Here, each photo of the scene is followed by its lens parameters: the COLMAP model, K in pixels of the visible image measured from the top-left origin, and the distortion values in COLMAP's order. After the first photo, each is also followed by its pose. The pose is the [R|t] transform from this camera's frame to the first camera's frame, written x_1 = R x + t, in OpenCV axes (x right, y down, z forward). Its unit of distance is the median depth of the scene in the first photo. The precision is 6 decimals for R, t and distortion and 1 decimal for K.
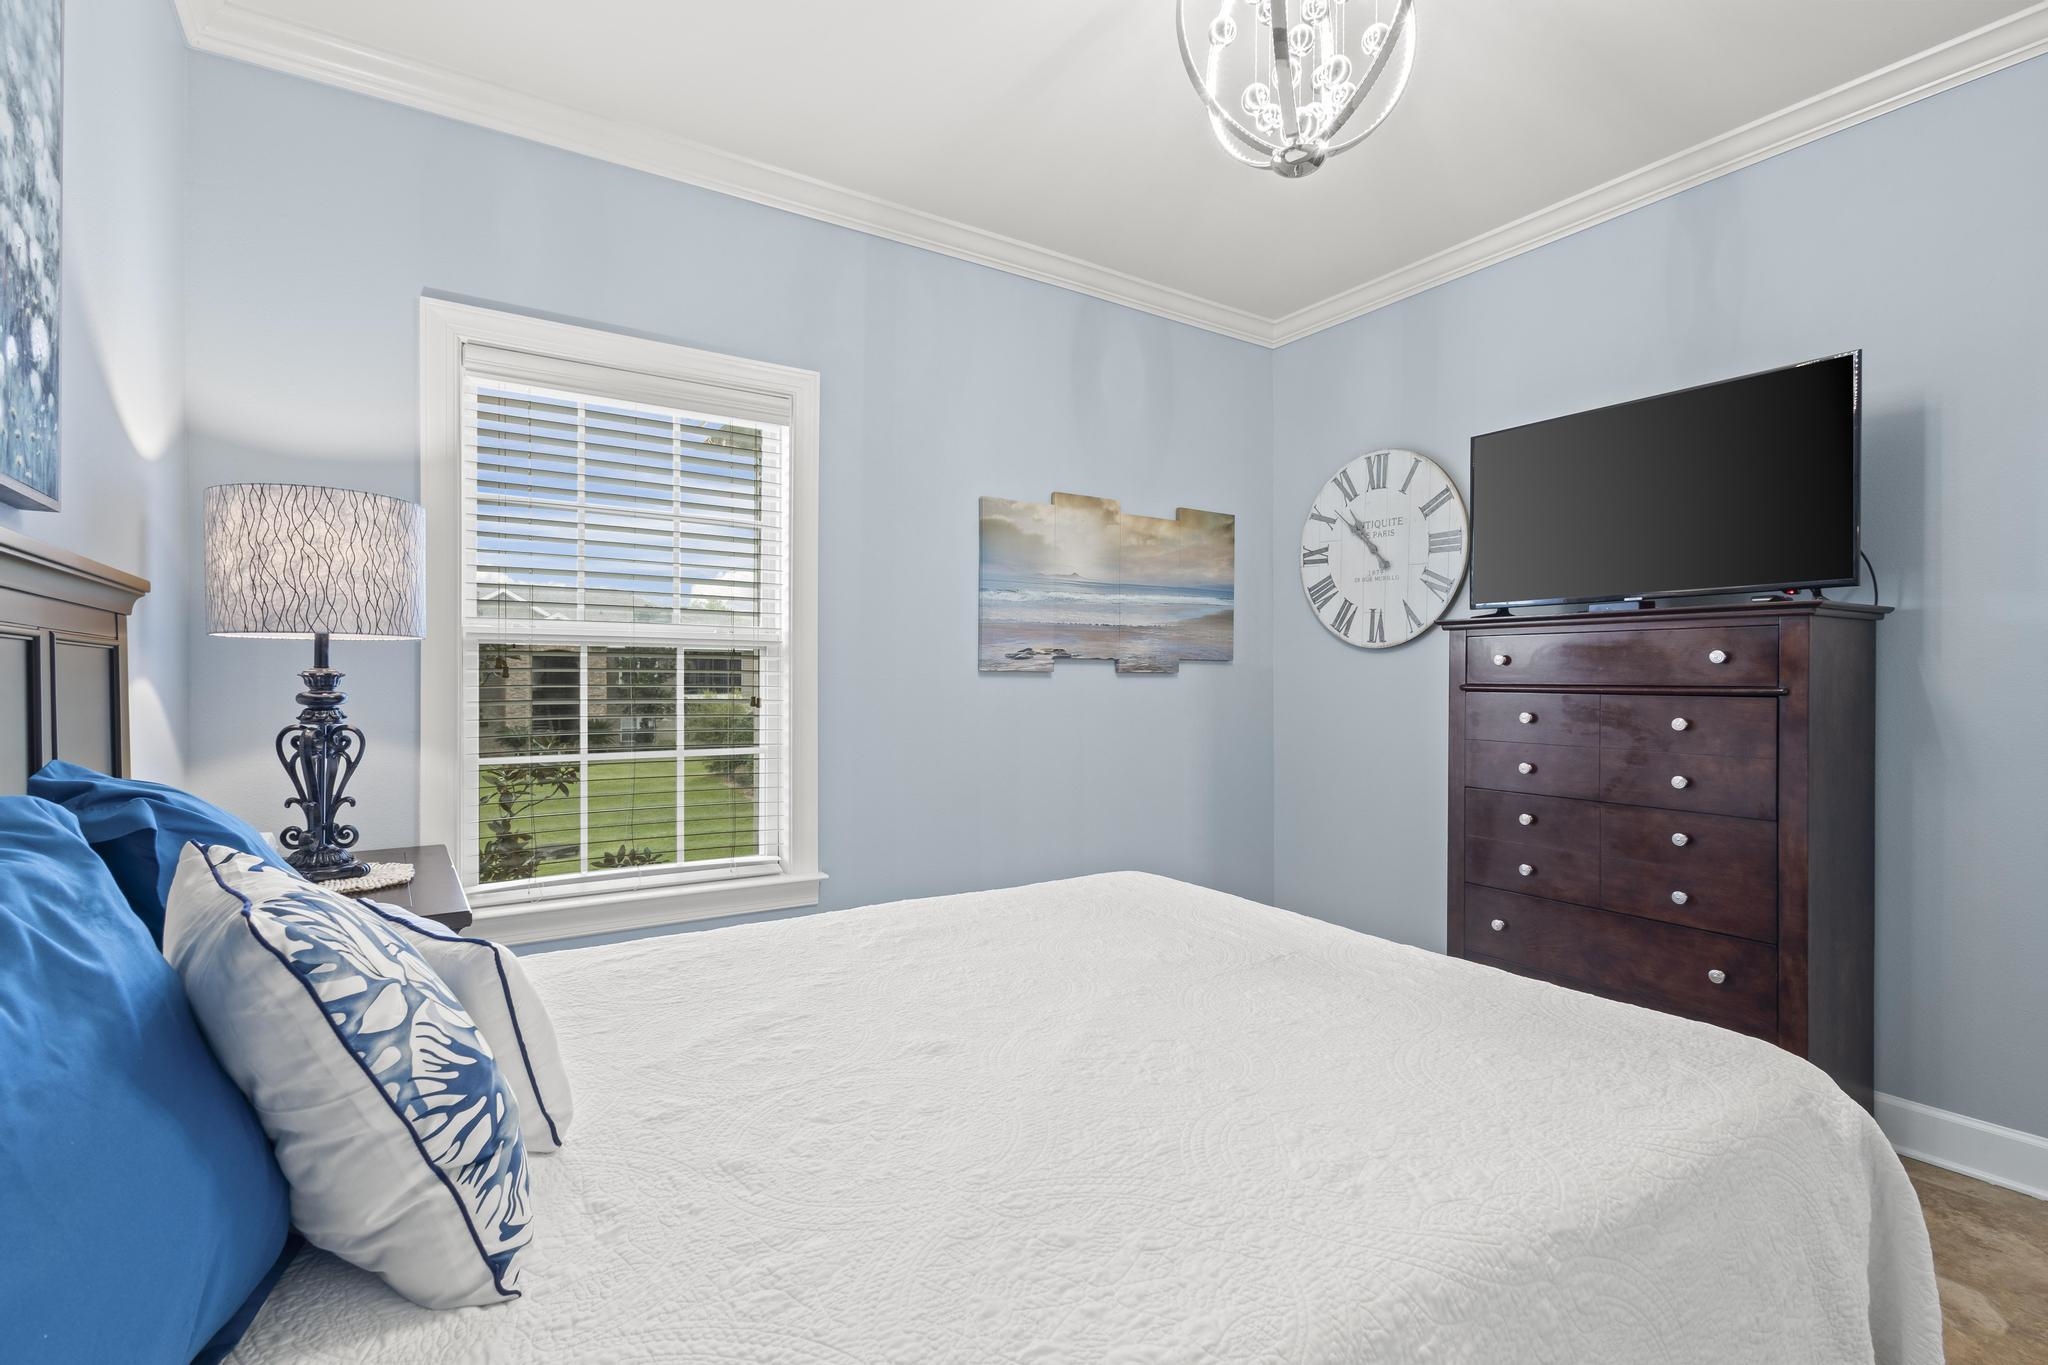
lens RADIAL K [[937.6, 0, 1019.2], [0, 937.6, 679.3], [0, 0, 1]] dist [0.011169, -0.000316]
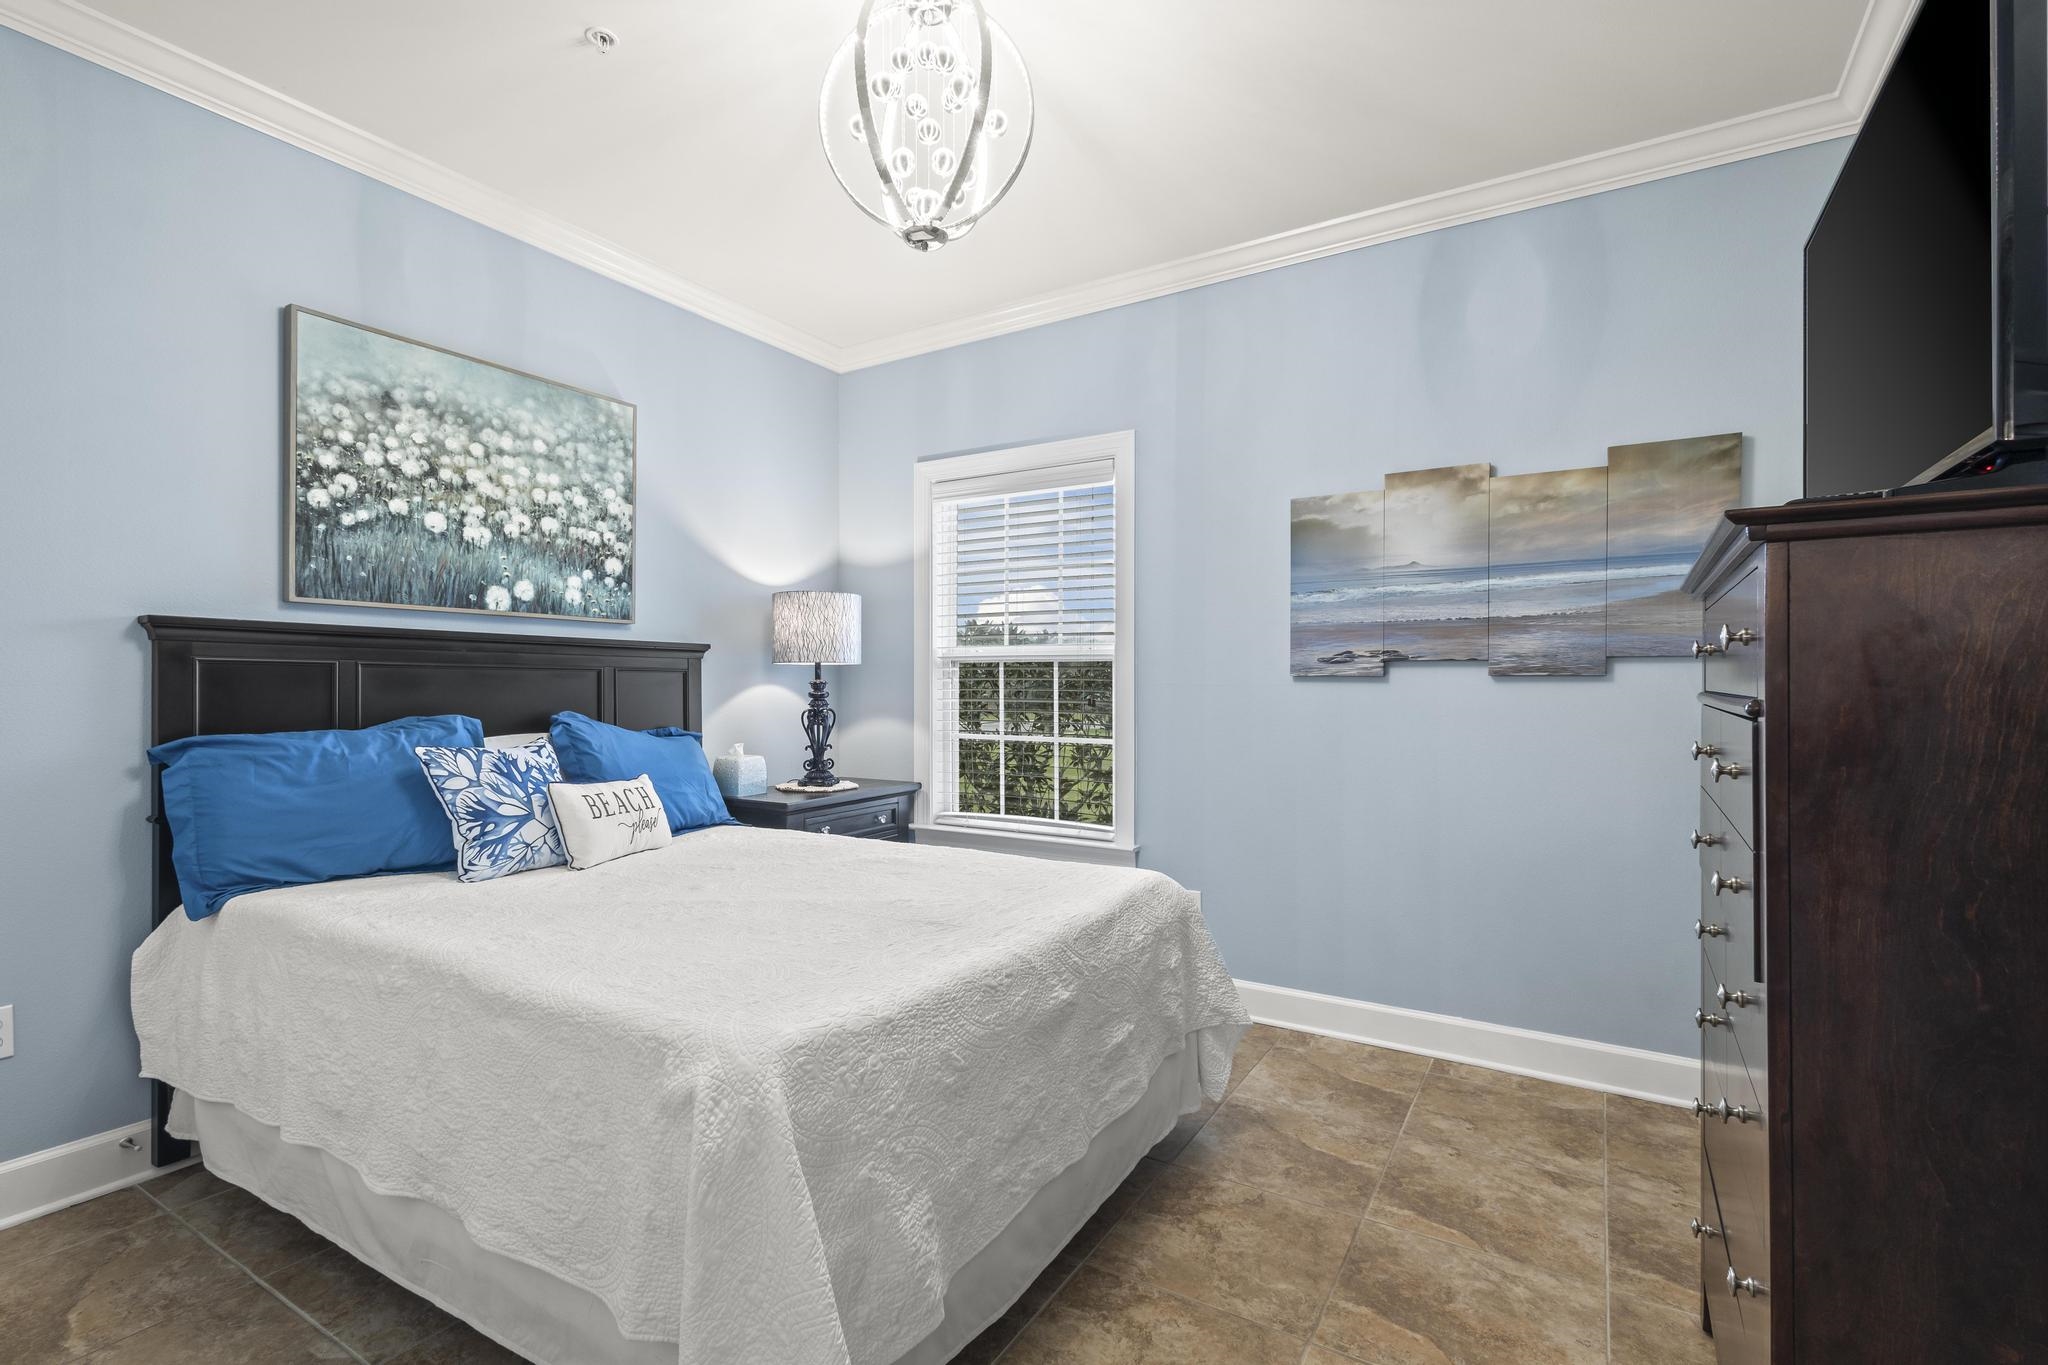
lens RADIAL K [[951.9, 0, 1016.8], [0, 951.9, 667.1], [0, 0, 1]] dist [0.012682, 0.000106]
pose [[0.423806, -0.020007, -0.905532, 0.712672], [-0.000993, 0.999745, -0.022553, 0.004018], [0.905752, 0.010458, 0.423678, 0.303048]]
